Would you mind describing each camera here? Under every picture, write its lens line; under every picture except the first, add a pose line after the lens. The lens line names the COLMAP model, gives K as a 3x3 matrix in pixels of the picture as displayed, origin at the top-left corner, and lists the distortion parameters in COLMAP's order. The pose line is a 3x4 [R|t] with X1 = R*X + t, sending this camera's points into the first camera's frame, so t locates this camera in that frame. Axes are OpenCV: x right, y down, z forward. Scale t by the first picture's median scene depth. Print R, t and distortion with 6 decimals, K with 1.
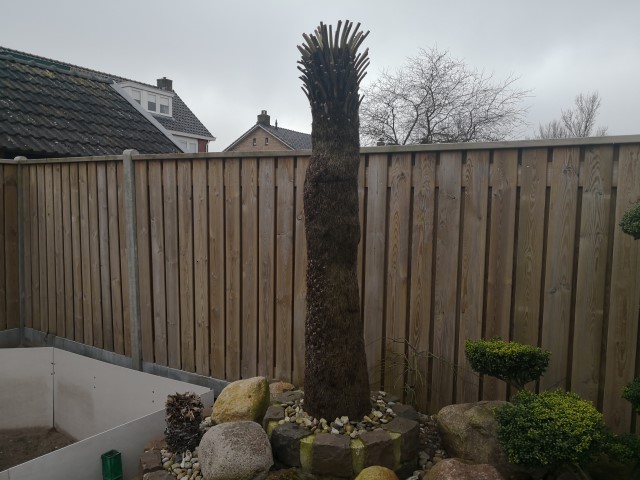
lens RADIAL K [[512.0, 0, 317.1], [0, 512.0, 240.3], [0, 0, 1]] dist [0.025663, -0.068589]
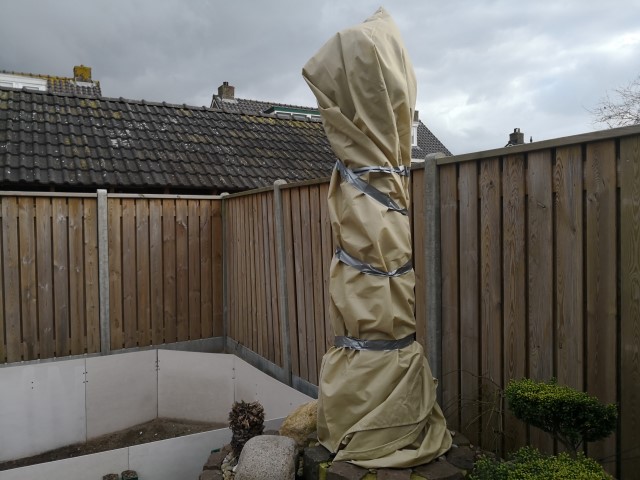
lens RADIAL K [[512.0, 0, 317.1], [0, 512.0, 240.3], [0, 0, 1]] dist [0.025663, -0.068589]
pose [[0.877792, -0.021494, -0.478559, 0.224332], [-0.003023, 0.998724, -0.050402, 0.009288], [0.479032, 0.045690, 0.876607, 0.068946]]
